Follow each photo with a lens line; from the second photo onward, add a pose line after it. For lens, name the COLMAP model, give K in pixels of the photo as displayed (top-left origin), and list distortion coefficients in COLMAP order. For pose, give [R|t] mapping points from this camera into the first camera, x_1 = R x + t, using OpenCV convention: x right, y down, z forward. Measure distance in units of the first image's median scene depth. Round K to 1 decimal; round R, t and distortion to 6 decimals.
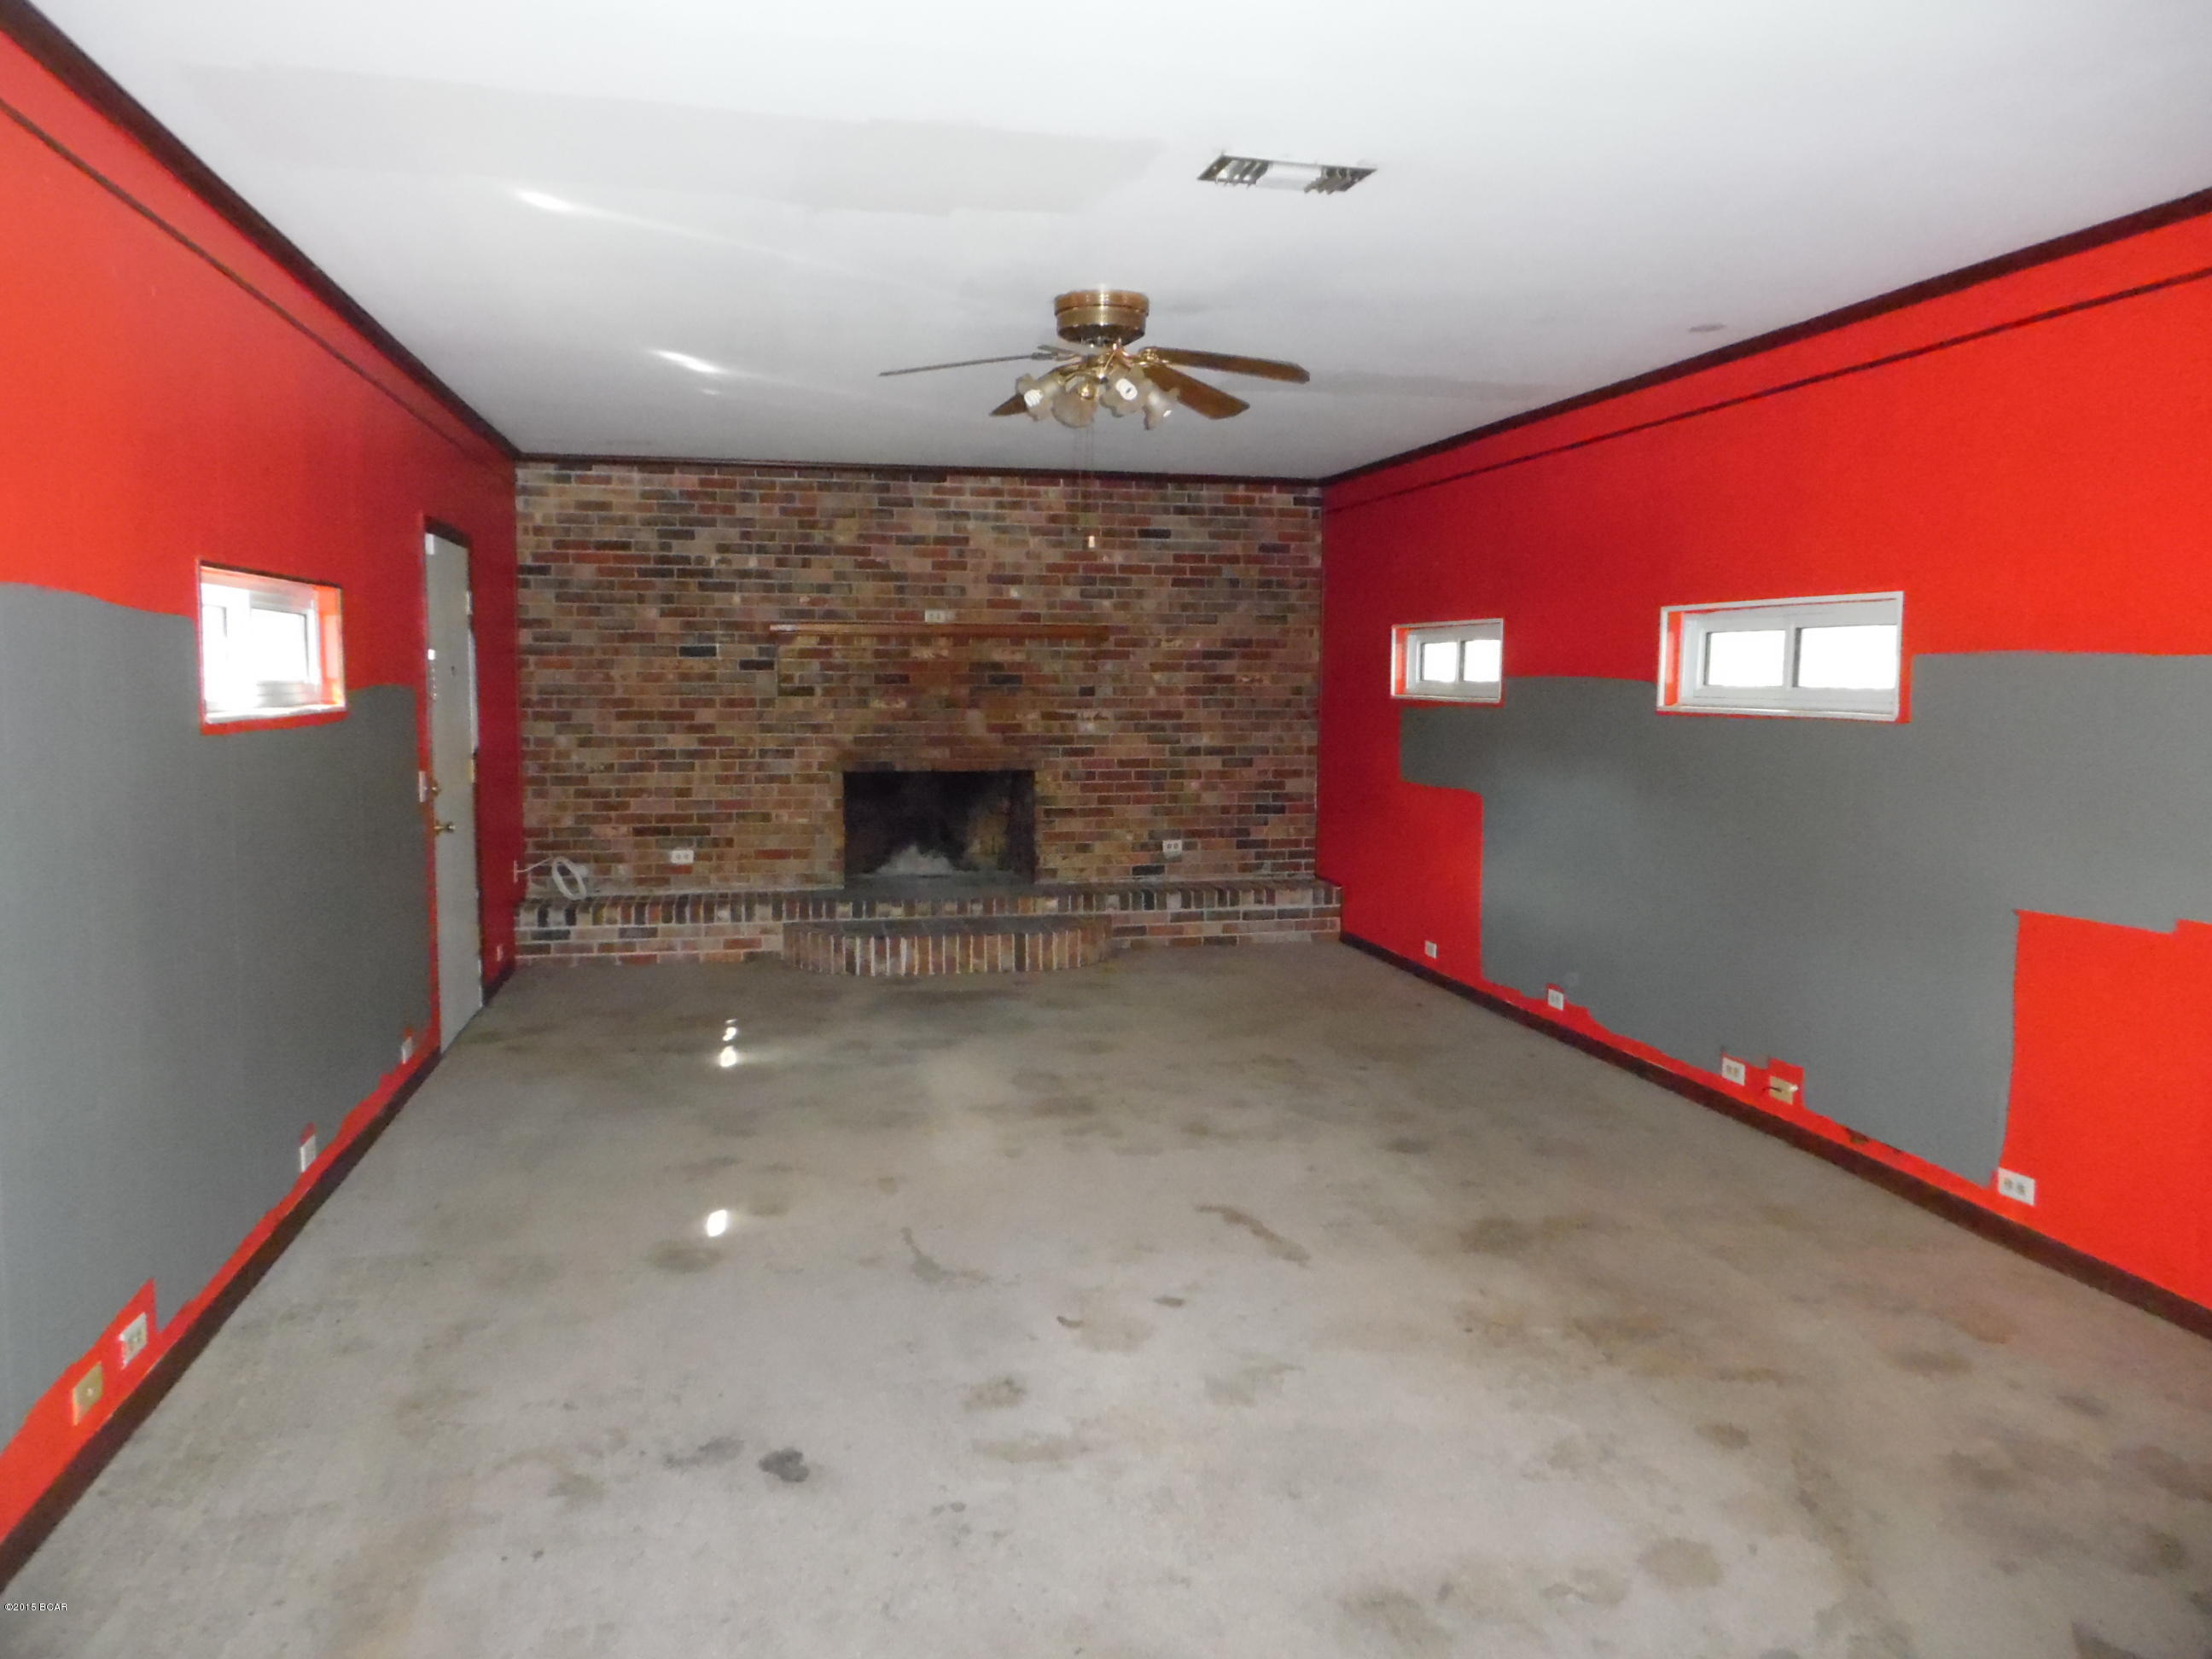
lens RADIAL K [[1552.4, 0, 1107.6], [0, 1552.4, 828.1], [0, 0, 1]] dist [0.057252, 0.000167]
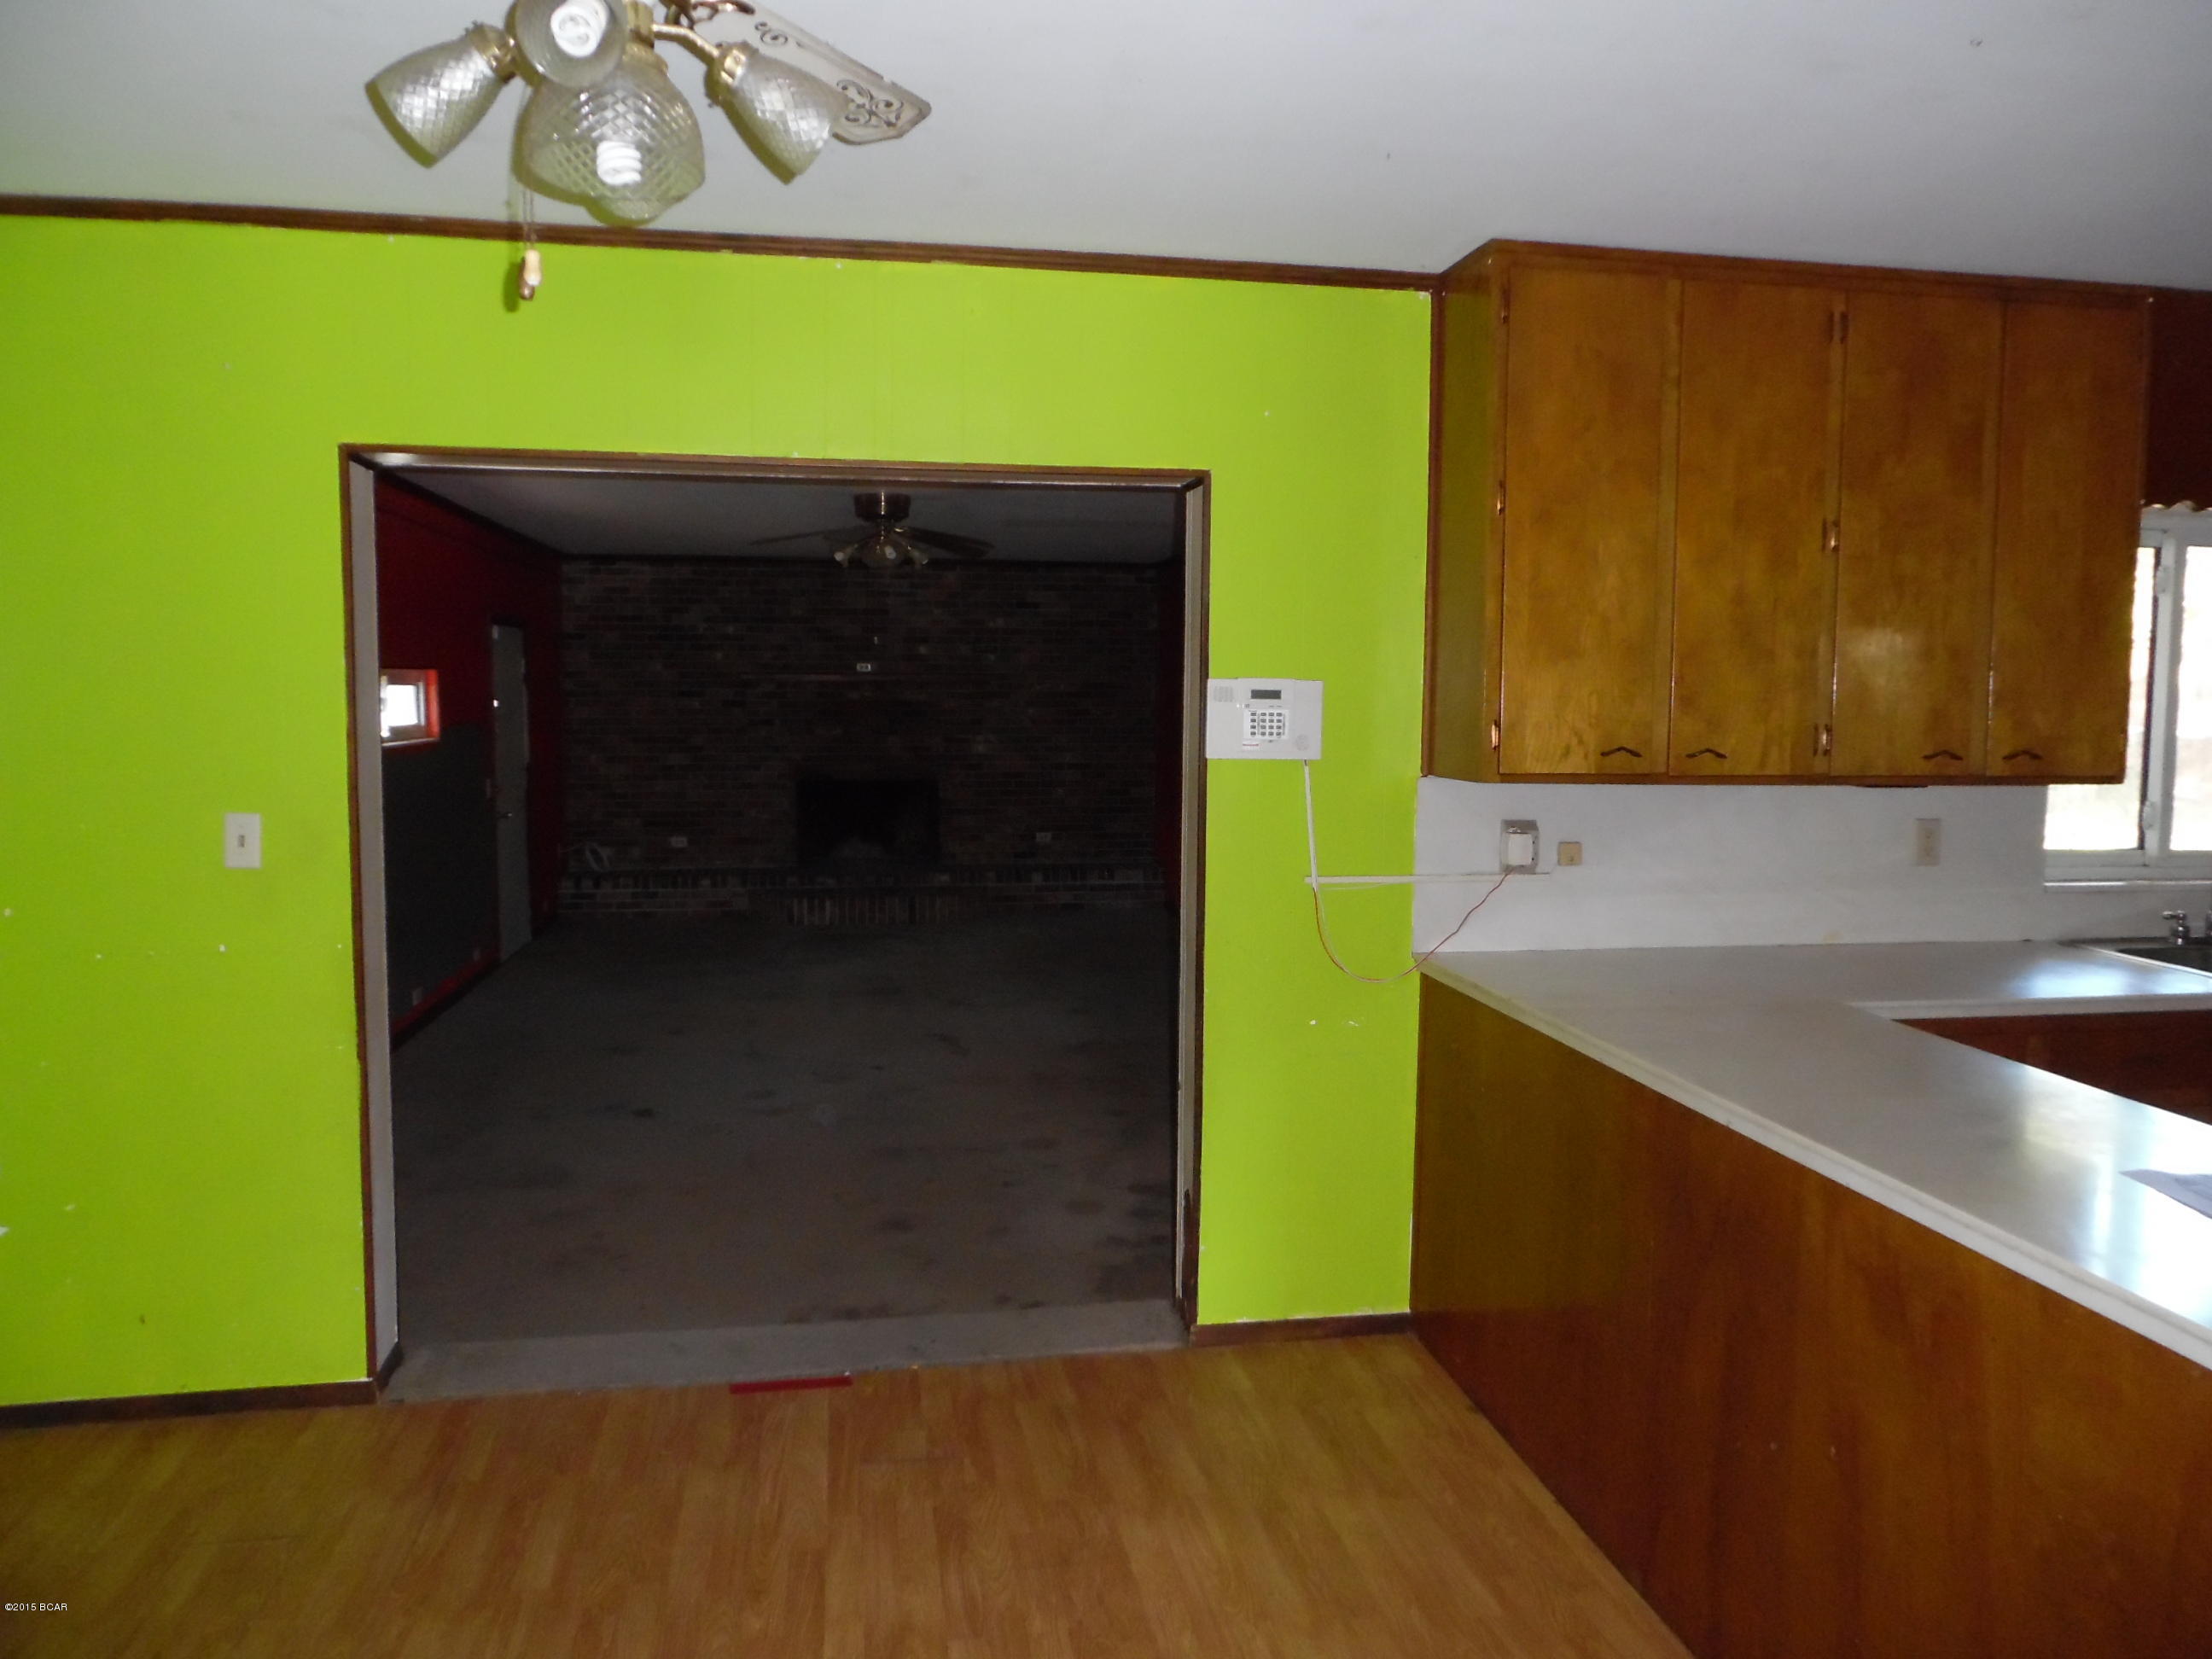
lens RADIAL K [[1552.4, 0, 1105.6], [0, 1552.4, 829.6], [0, 0, 1]] dist [0.057252, 0.000167]
pose [[0.998513, 0.003762, -0.054381, 0.182245], [-0.004197, 0.999960, -0.007886, 0.016800], [0.054349, 0.008103, 0.998489, -0.364105]]
